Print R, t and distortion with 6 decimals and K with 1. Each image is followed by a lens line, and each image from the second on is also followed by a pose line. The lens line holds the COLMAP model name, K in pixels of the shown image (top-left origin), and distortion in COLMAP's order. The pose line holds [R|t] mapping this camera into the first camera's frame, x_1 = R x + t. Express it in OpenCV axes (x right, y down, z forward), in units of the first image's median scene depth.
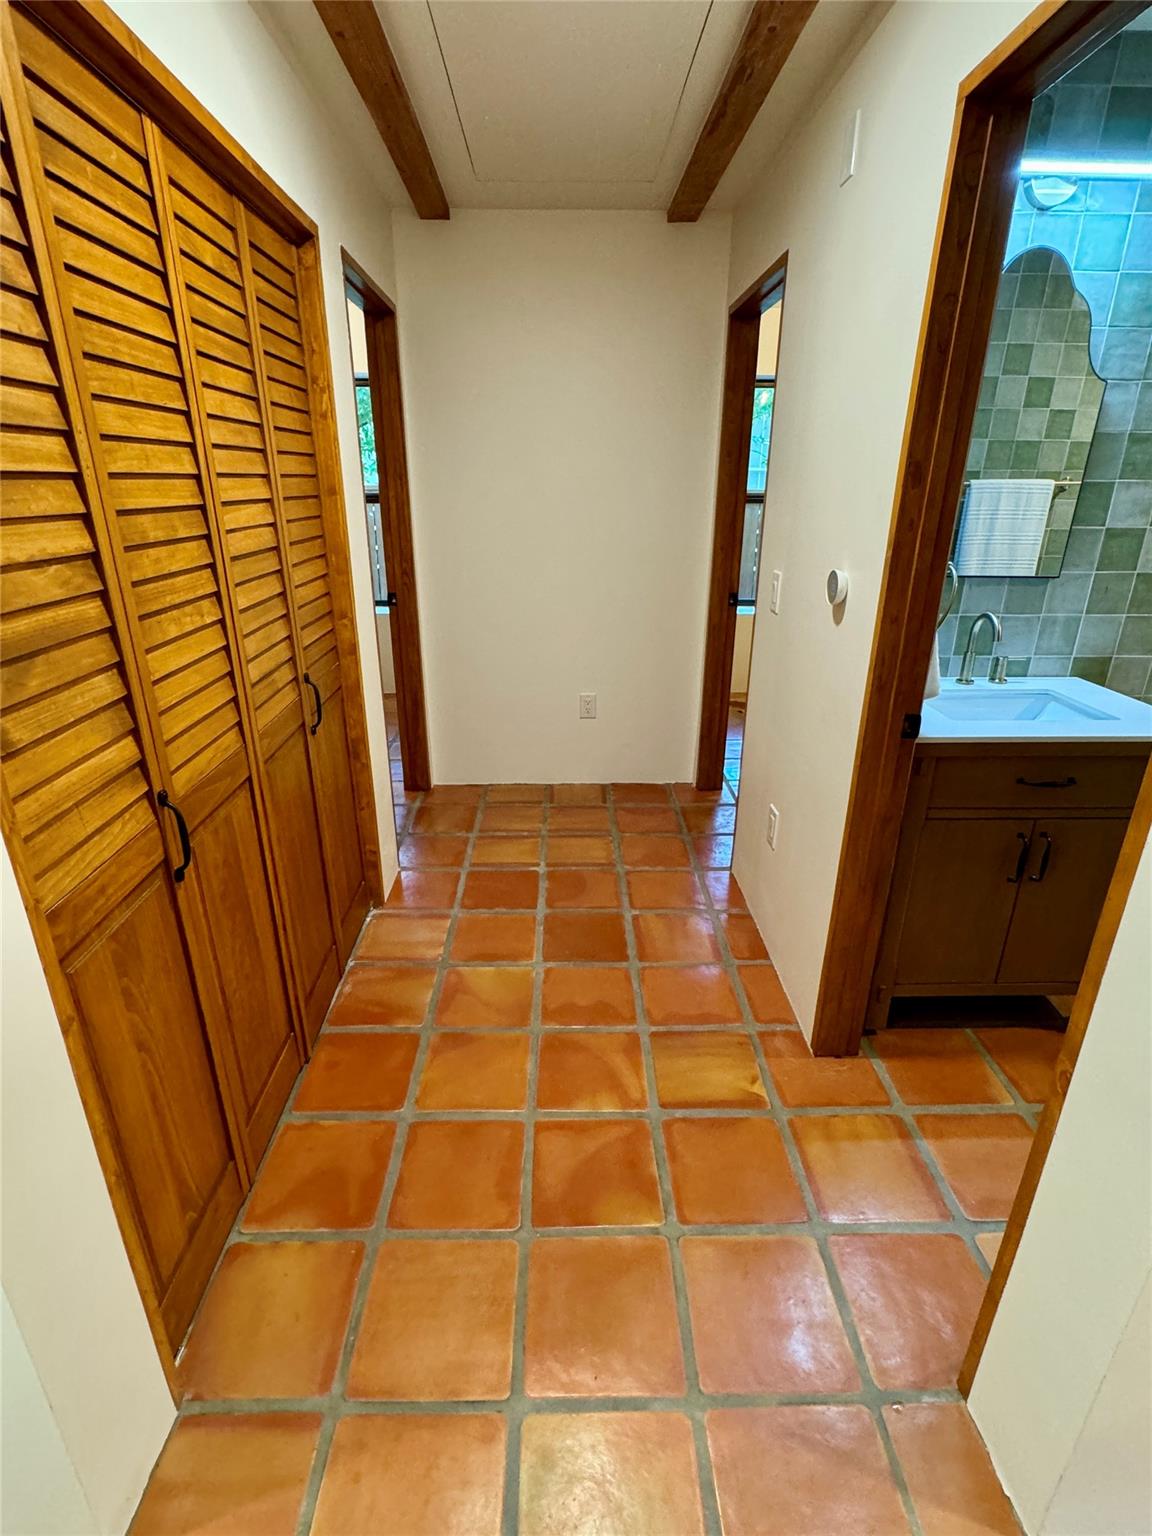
lens RADIAL K [[741.6, 0, 577.1], [0, 741.6, 766.6], [0, 0, 1]] dist [-0.003837, 0.000104]
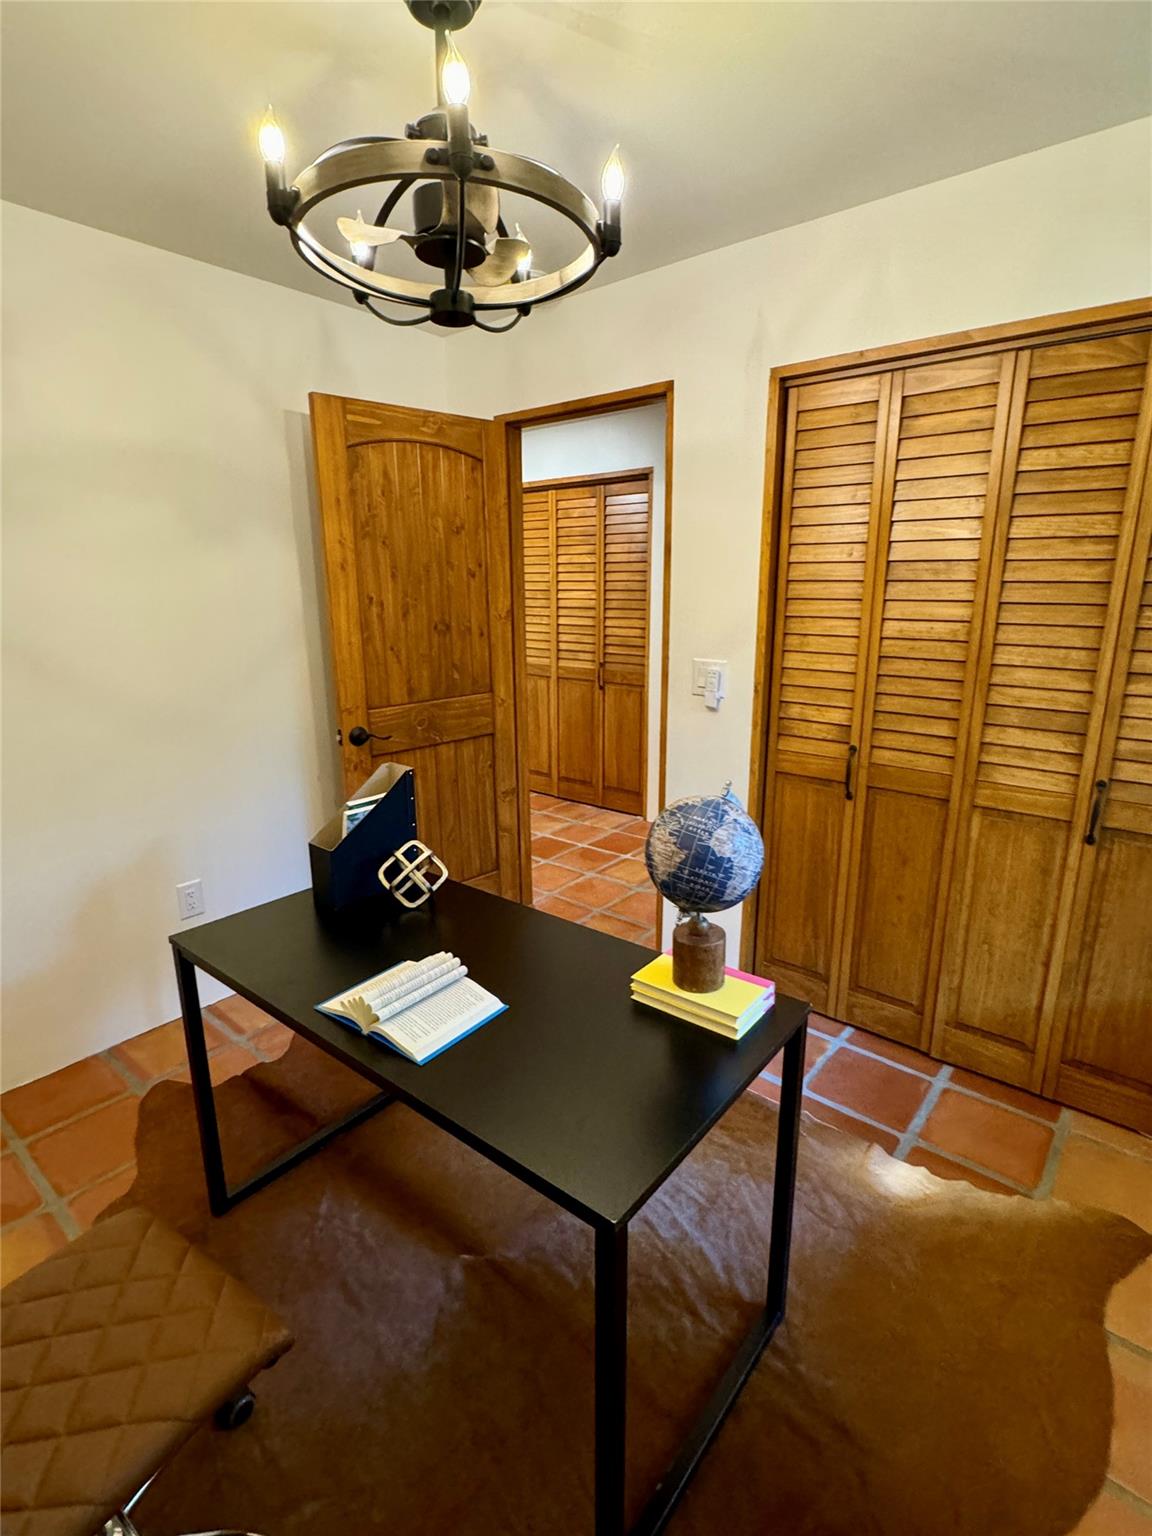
lens RADIAL K [[741.6, 0, 577.1], [0, 741.6, 766.6], [0, 0, 1]] dist [-0.003837, 0.000104]
pose [[-0.648320, 0.181177, -0.739497, 1.091418], [-0.280371, 0.846210, 0.453123, -0.654404], [0.707865, 0.501102, -0.497818, 1.697760]]
